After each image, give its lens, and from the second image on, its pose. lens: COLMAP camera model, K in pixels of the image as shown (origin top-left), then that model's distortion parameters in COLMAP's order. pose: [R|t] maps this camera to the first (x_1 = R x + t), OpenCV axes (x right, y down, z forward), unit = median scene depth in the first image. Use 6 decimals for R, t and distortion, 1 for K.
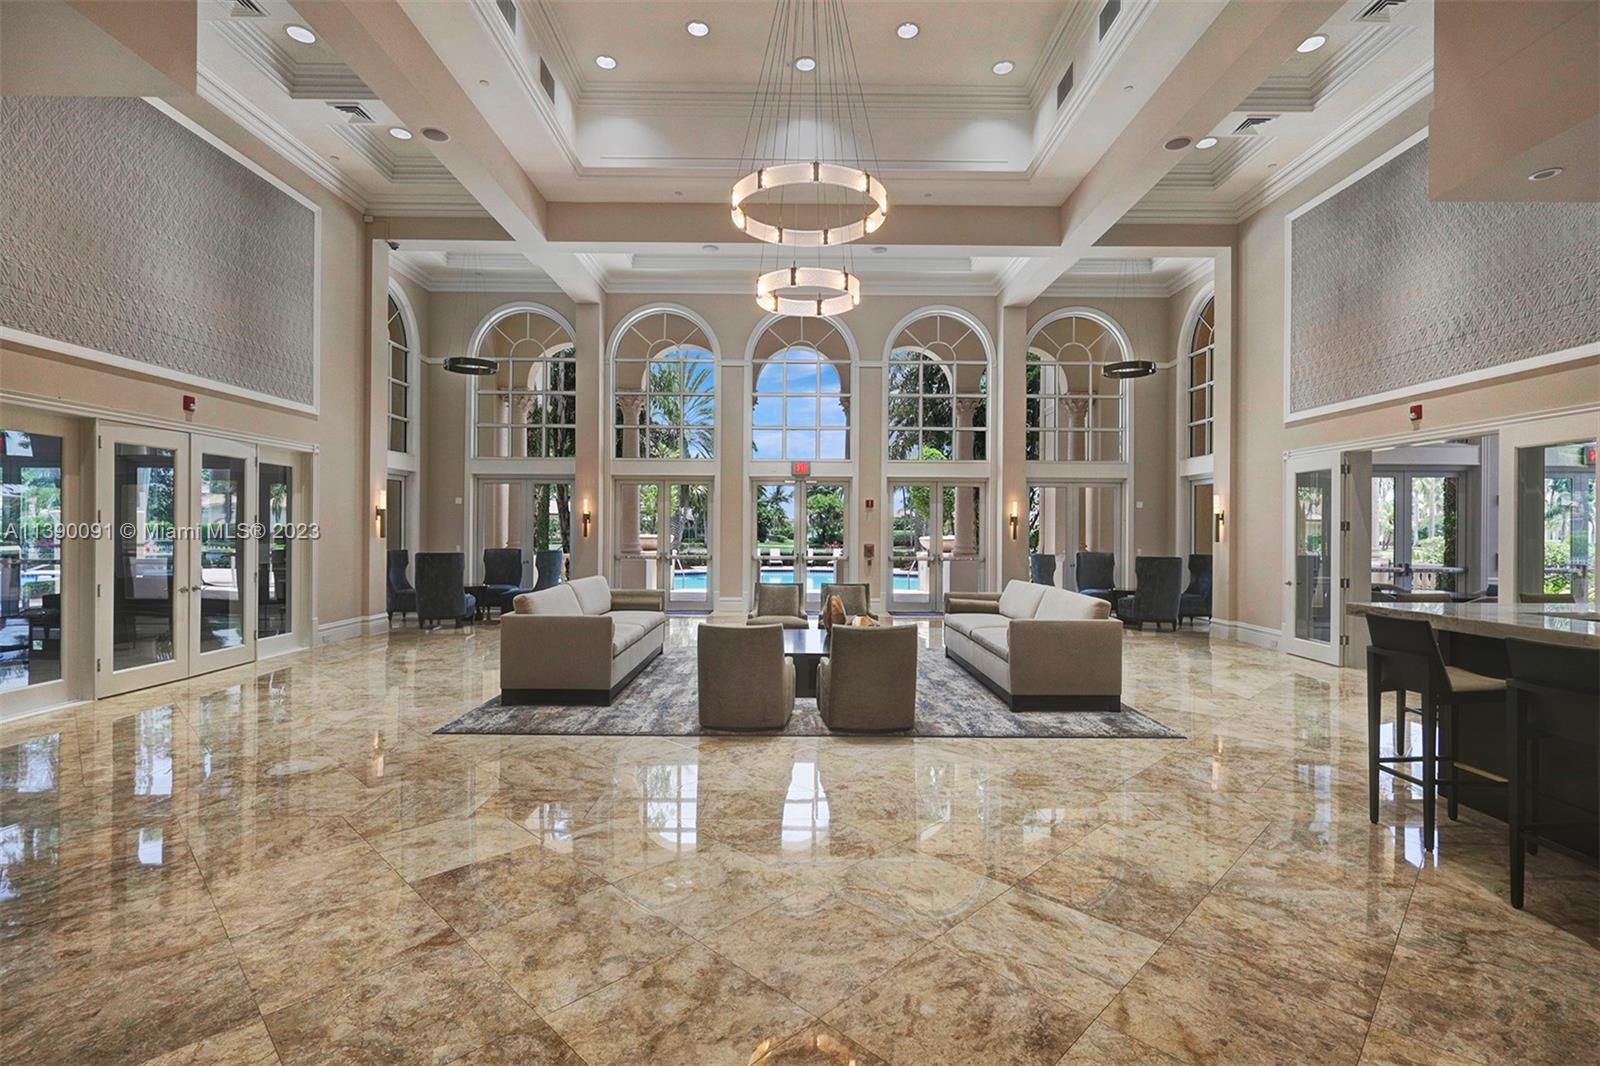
lens RADIAL K [[741.3, 0, 799.7], [0, 741.3, 532.3], [0, 0, 1]] dist [0.010783, -0.000972]
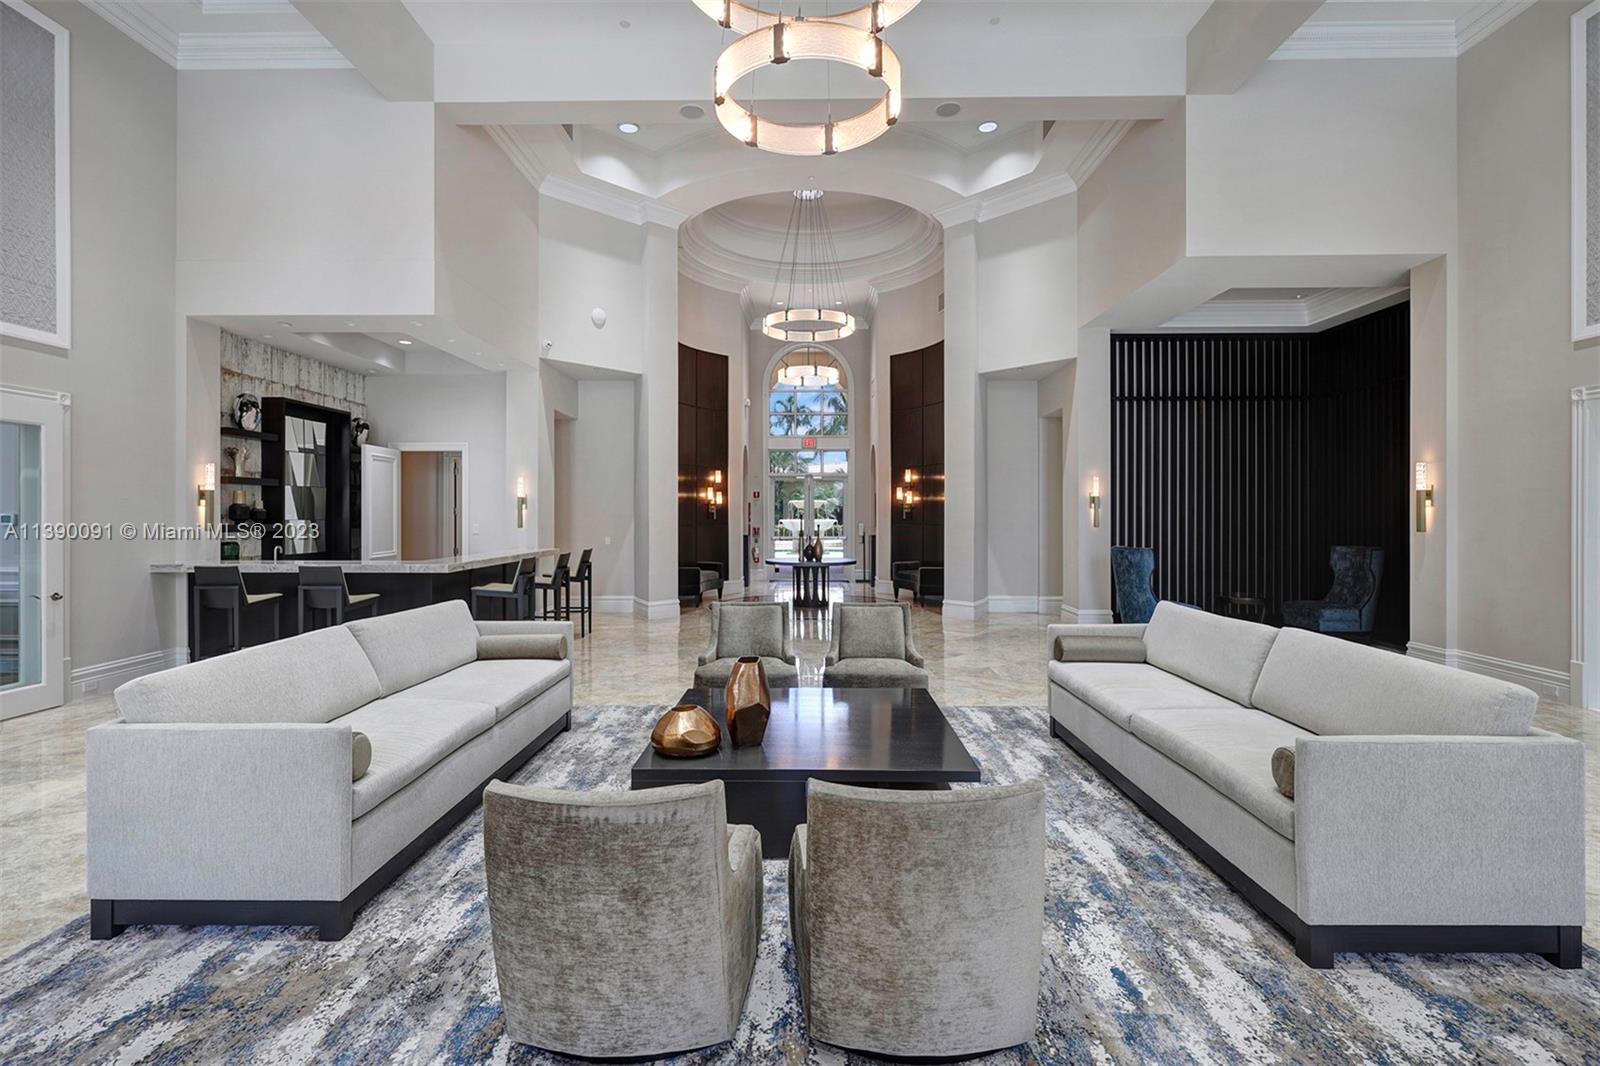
lens RADIAL K [[741.3, 0, 797.9], [0, 741.3, 520.0], [0, 0, 1]] dist [0.010783, -0.000972]
pose [[0.999775, -0.005107, -0.020595, 0.010665], [0.005167, 0.999983, 0.002848, -0.002641], [0.020580, -0.002953, 0.999784, 0.353026]]
